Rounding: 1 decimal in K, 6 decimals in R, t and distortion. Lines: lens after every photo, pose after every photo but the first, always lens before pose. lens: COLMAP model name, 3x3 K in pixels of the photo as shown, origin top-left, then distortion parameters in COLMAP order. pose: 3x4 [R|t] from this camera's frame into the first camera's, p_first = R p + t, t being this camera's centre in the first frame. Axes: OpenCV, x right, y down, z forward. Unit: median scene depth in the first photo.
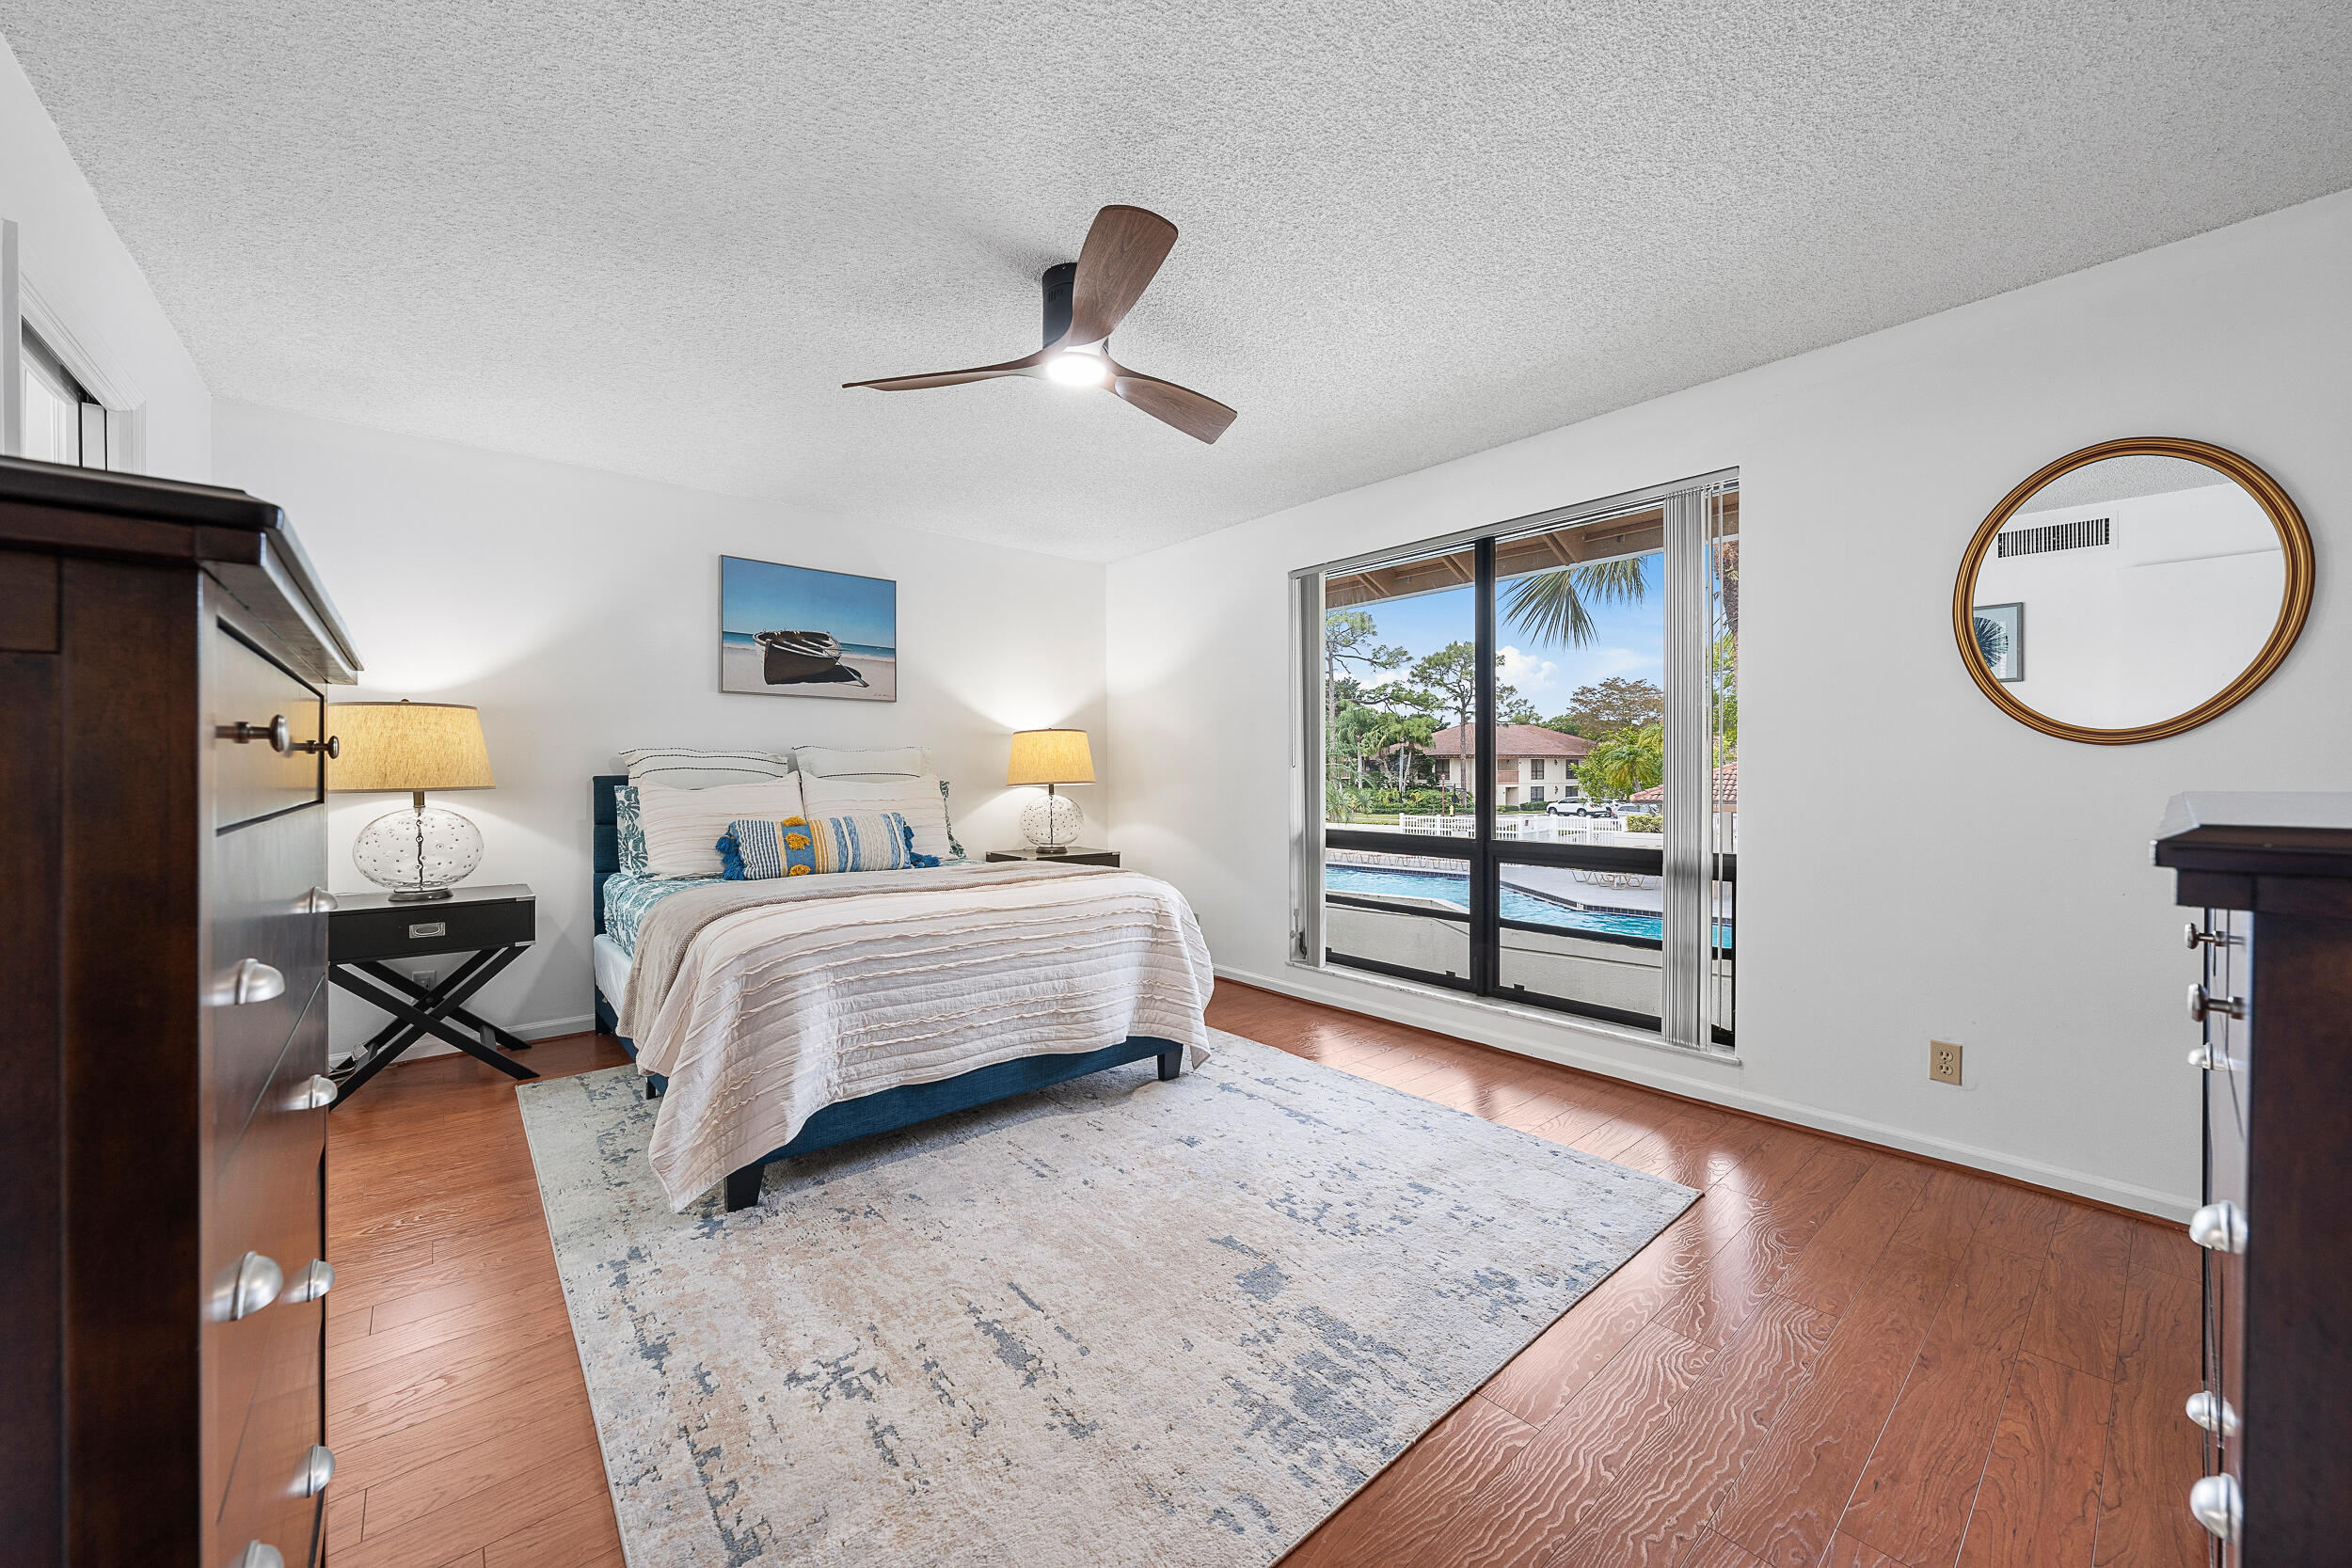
lens RADIAL K [[870.7, 0, 1163.6], [0, 870.7, 777.1], [0, 0, 1]] dist [-0.002332, -0.000115]
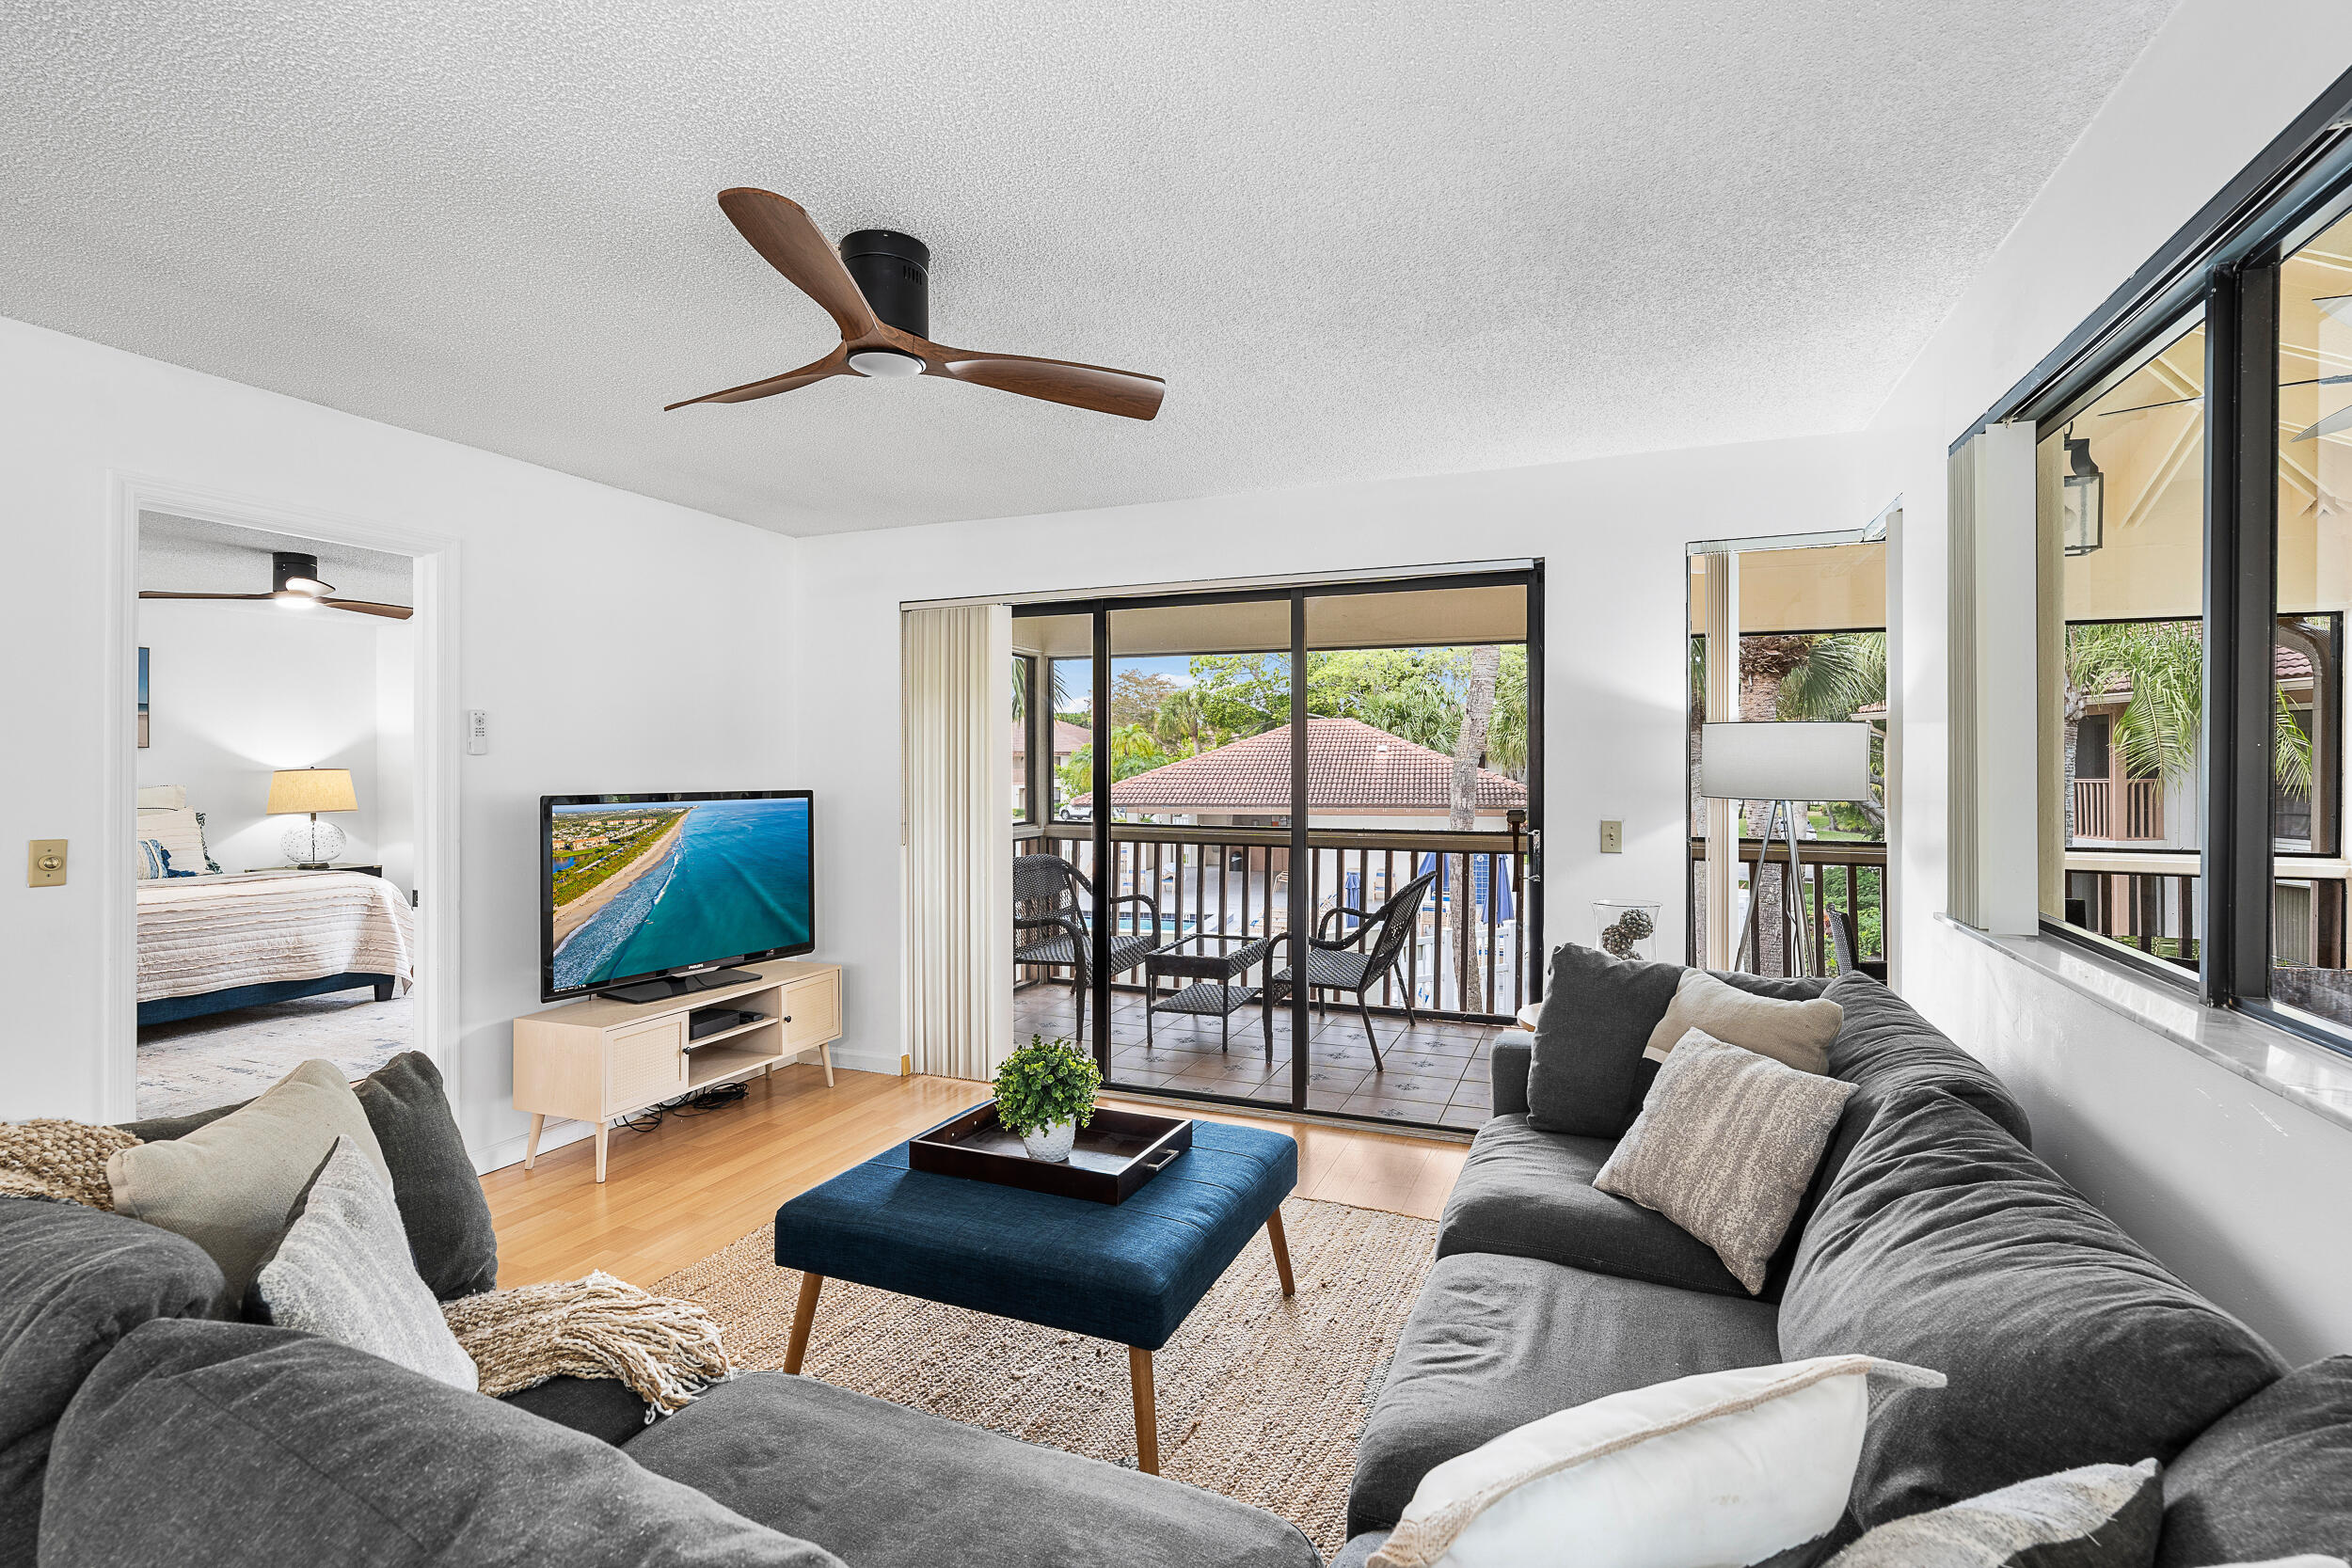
lens RADIAL K [[1102.8, 0, 1154.6], [0, 1102.8, 777.1], [0, 0, 1]] dist [0.012806, 0.000079]
pose [[0.893312, -0.003430, 0.449423, 0.370120], [0.002300, 0.999993, 0.003060, -0.070919], [-0.449430, -0.001700, 0.893314, -1.520445]]
